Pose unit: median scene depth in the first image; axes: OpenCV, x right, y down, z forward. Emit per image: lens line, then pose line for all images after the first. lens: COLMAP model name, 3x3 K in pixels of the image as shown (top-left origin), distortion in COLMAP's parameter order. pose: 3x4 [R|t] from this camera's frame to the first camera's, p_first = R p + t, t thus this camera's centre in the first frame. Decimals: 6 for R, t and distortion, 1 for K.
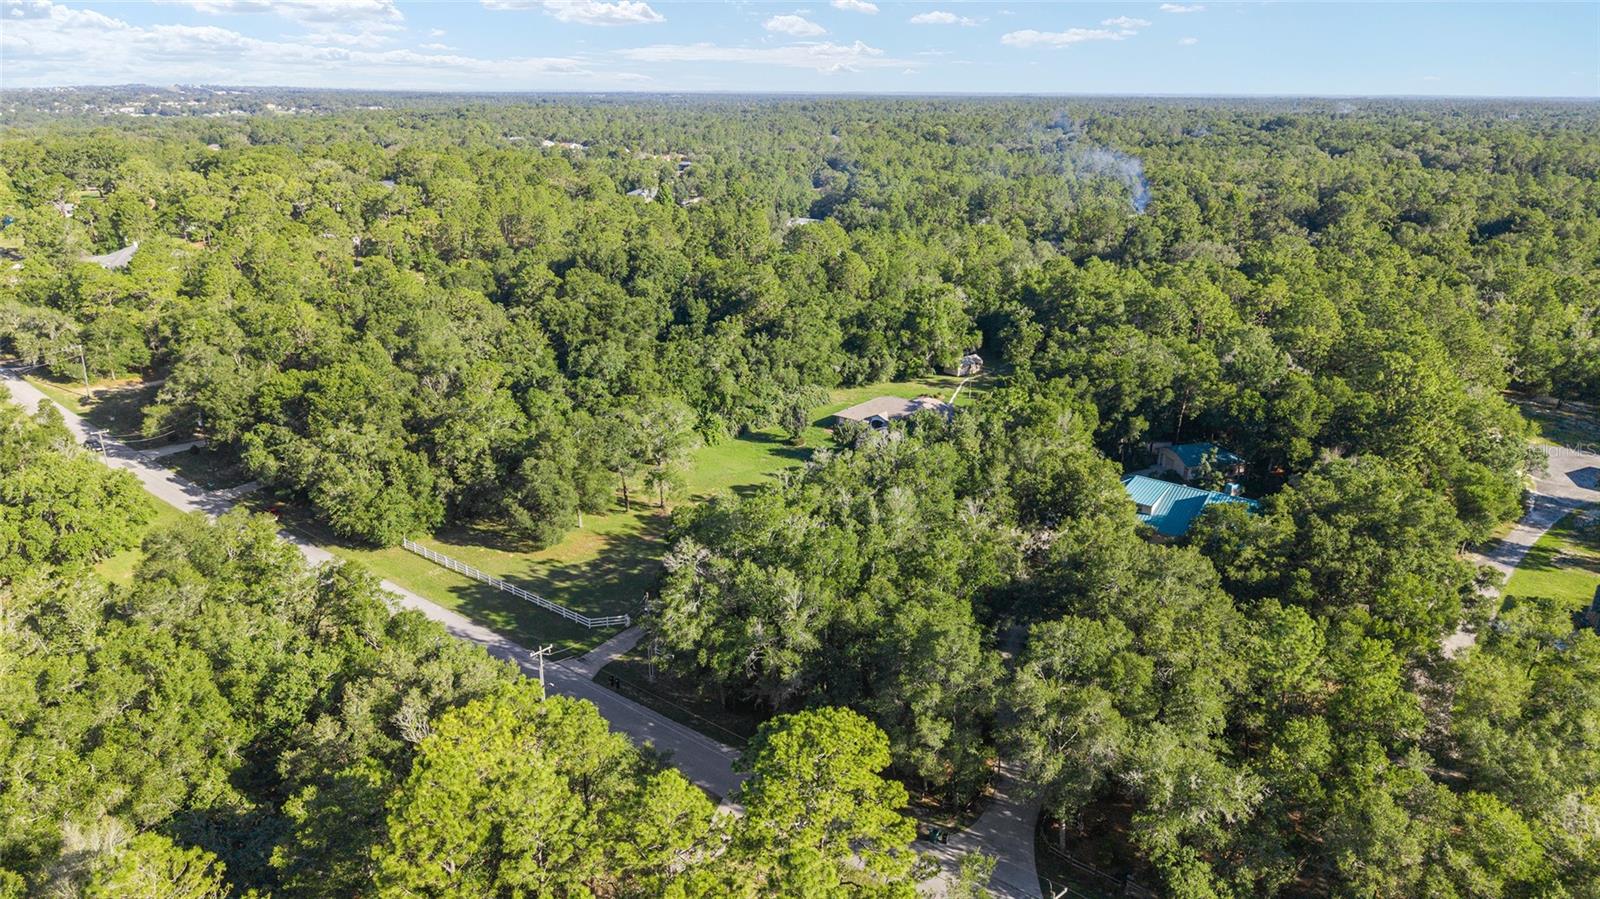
lens RADIAL K [[1076.5, 0, 791.5], [0, 1076.5, 460.7], [0, 0, 1]] dist [0.006417, -0.018486]
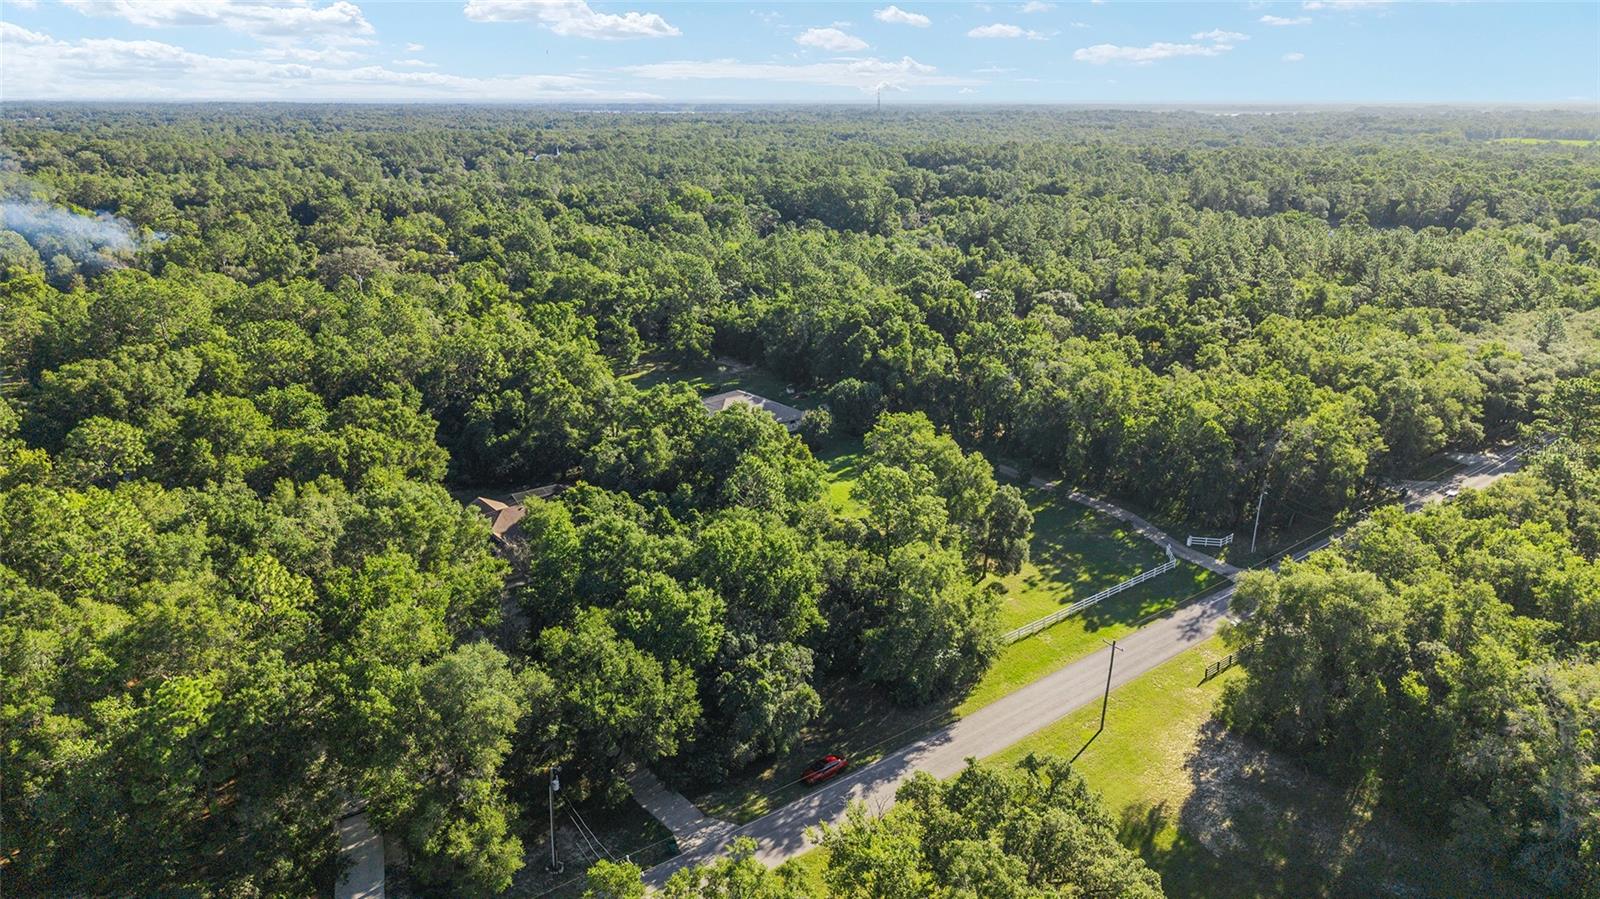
lens RADIAL K [[1076.5, 0, 794.4], [0, 1076.5, 446.5], [0, 0, 1]] dist [0.006417, -0.018486]
pose [[0.217211, -0.306084, 0.926894, -0.747416], [0.313524, 0.921128, 0.230708, -0.205041], [-0.924404, 0.240491, 0.296044, 0.574198]]
